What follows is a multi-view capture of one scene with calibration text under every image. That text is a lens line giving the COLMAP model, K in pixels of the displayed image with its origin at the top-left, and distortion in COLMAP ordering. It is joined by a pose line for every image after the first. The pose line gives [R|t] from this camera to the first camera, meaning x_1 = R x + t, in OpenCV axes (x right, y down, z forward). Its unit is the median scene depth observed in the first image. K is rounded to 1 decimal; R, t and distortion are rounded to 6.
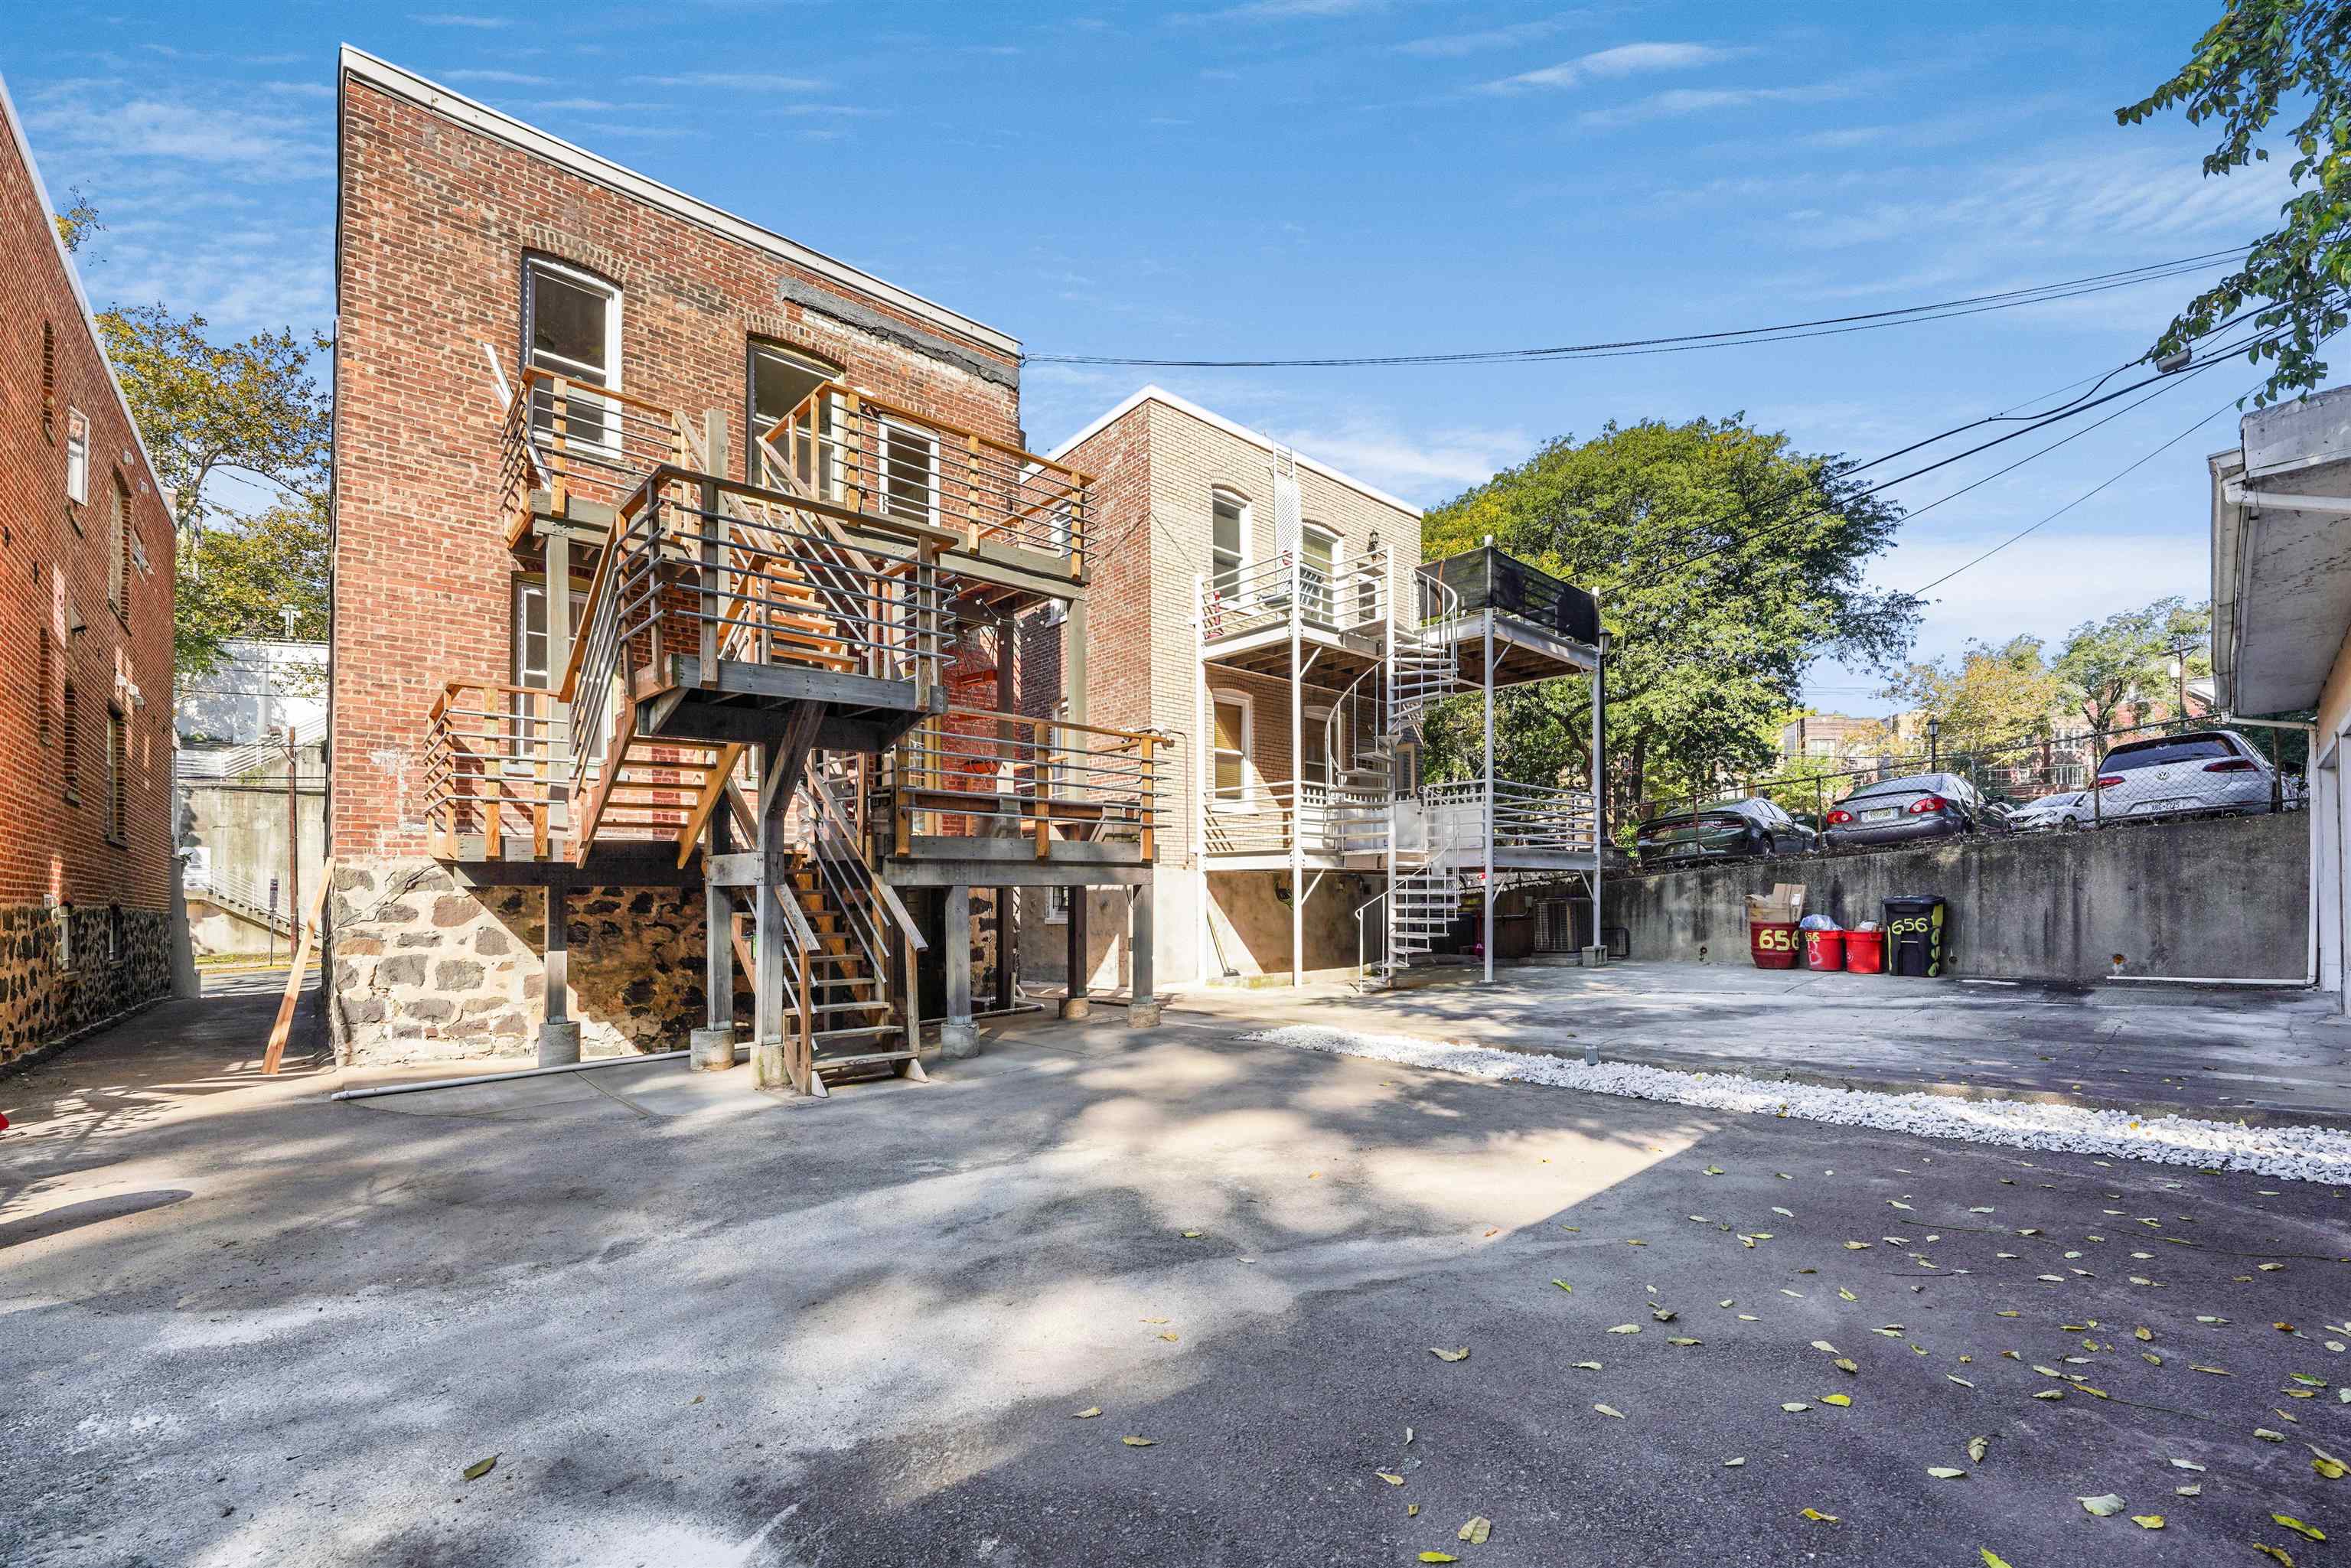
lens RADIAL K [[945.6, 0, 1174.2], [0, 945.6, 898.9], [0, 0, 1]] dist [-0.012719, -0.000184]
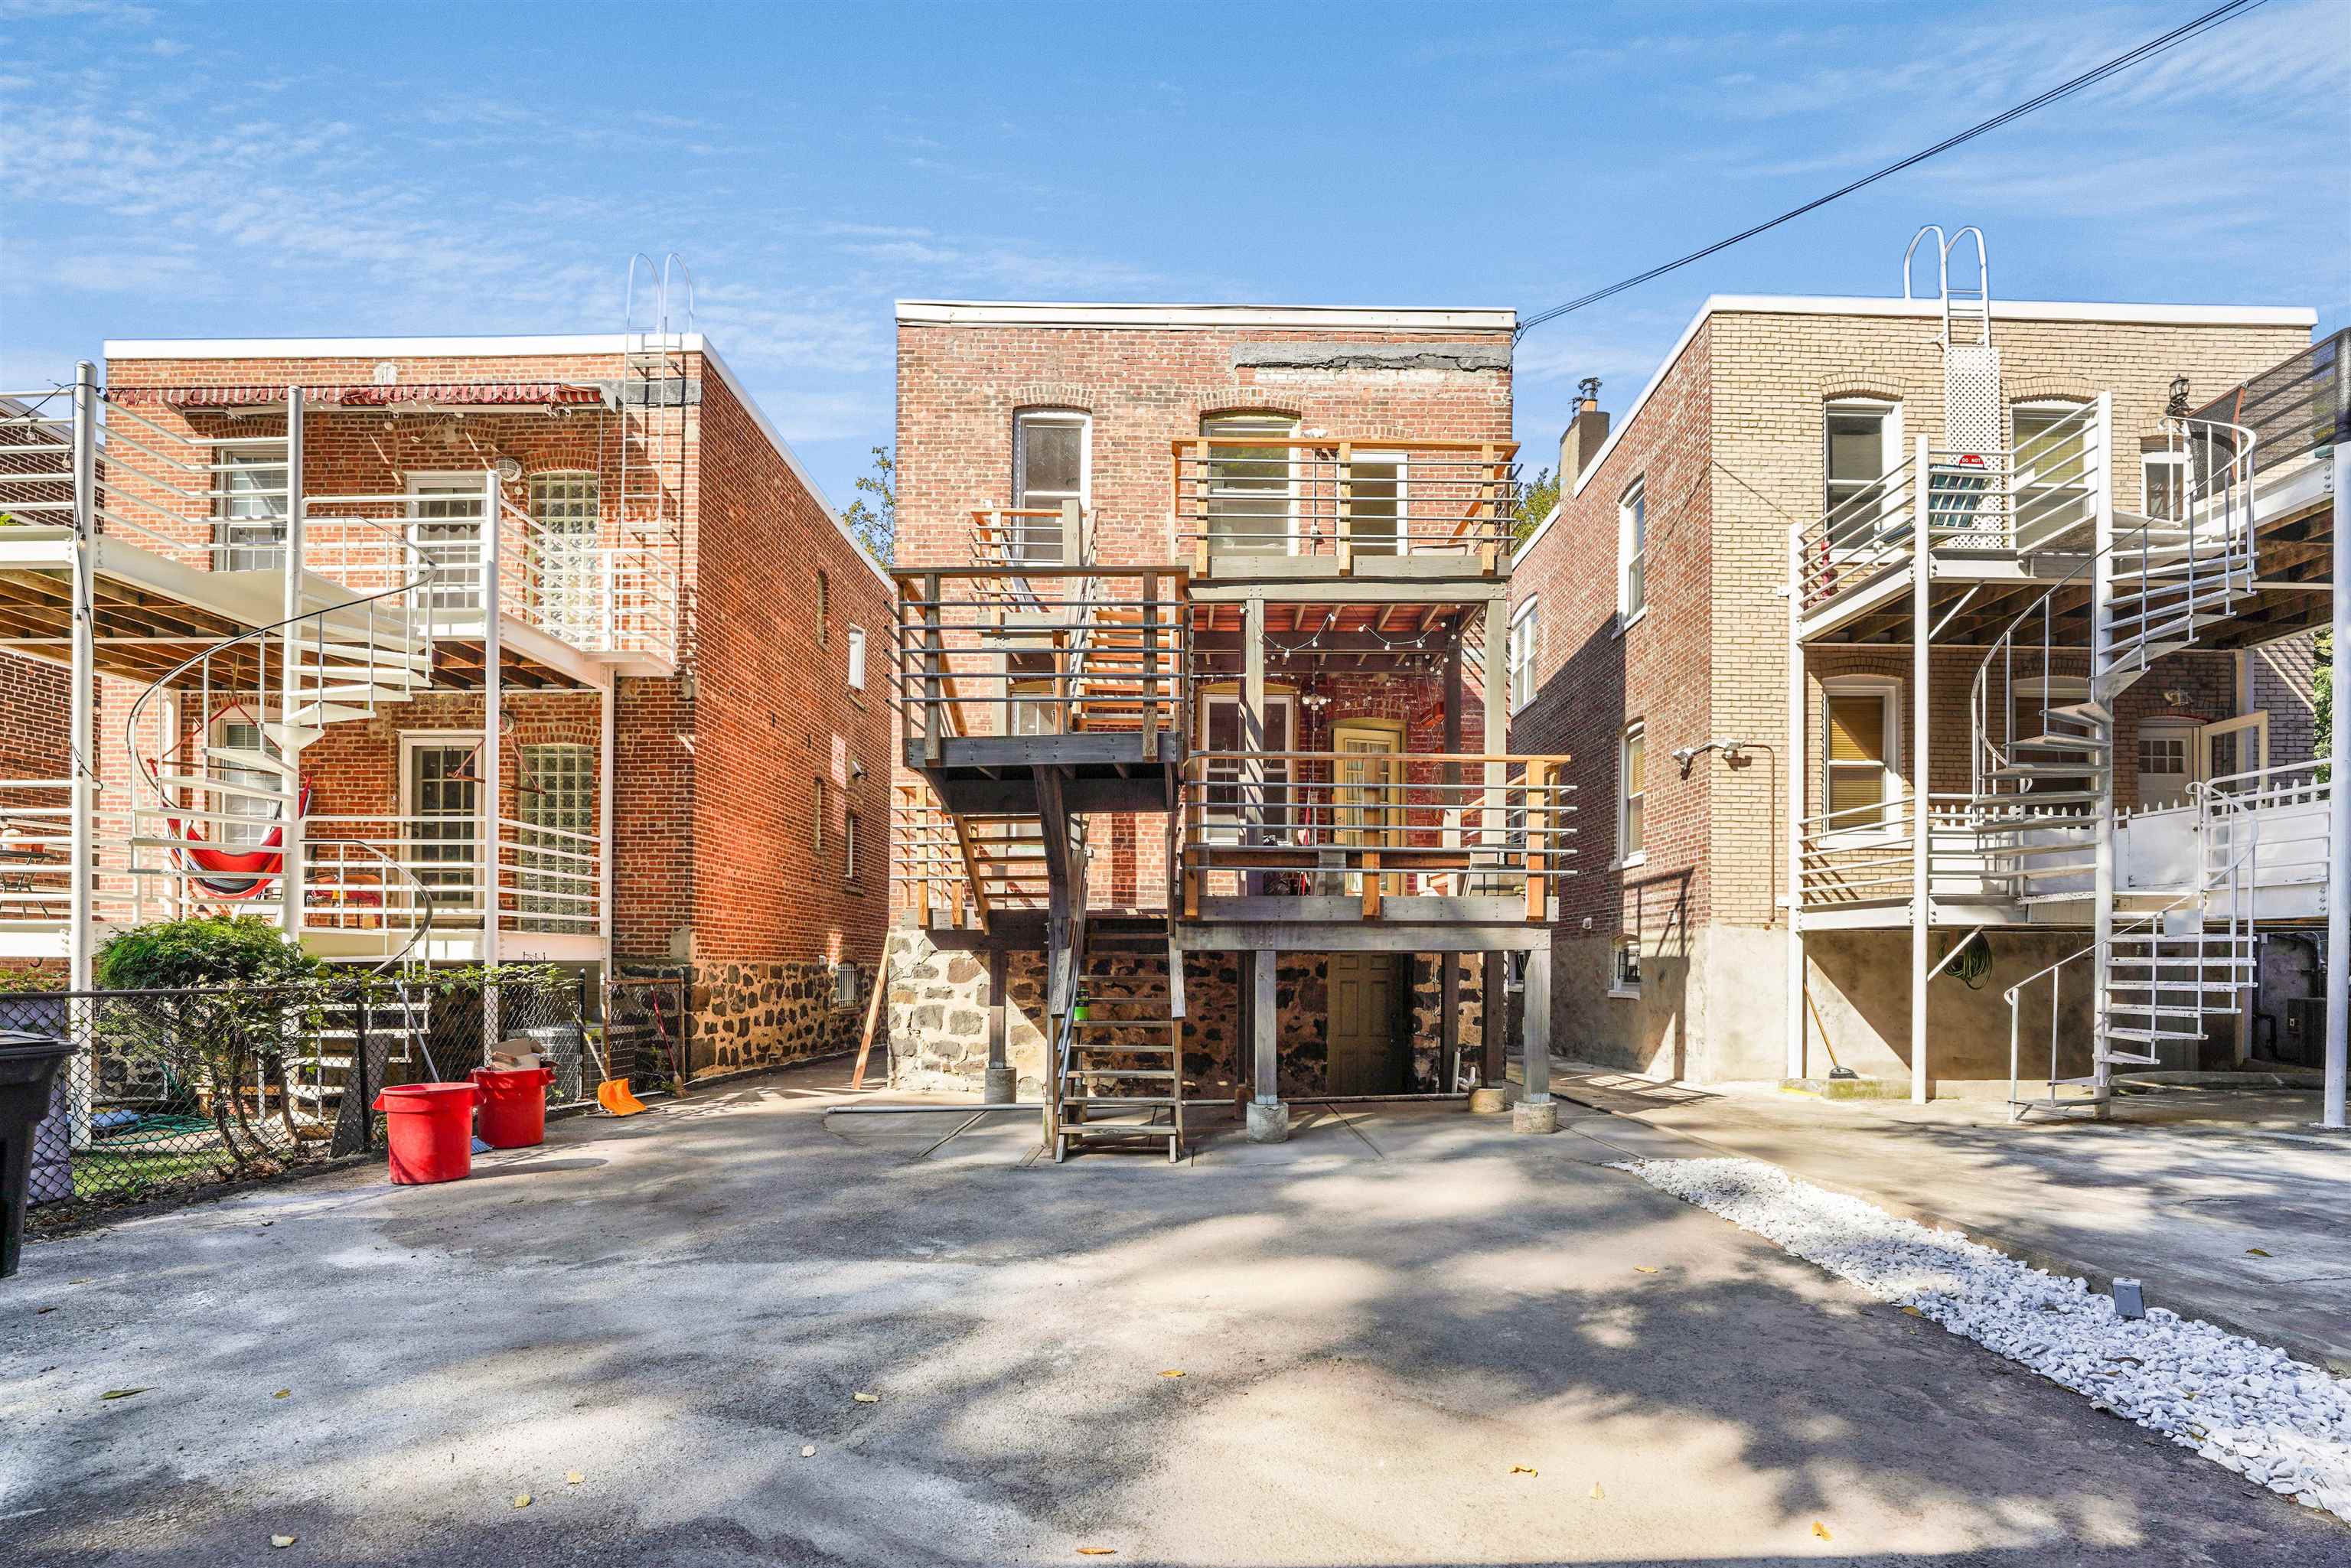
lens RADIAL K [[981.1, 0, 1225.9], [0, 981.1, 964.9], [0, 0, 1]] dist [-0.011360, -0.000104]
pose [[0.760009, 0.010712, -0.649824, 0.325575], [-0.010542, 0.999936, 0.004154, -0.003262], [0.649827, 0.003693, 0.760074, 0.246861]]
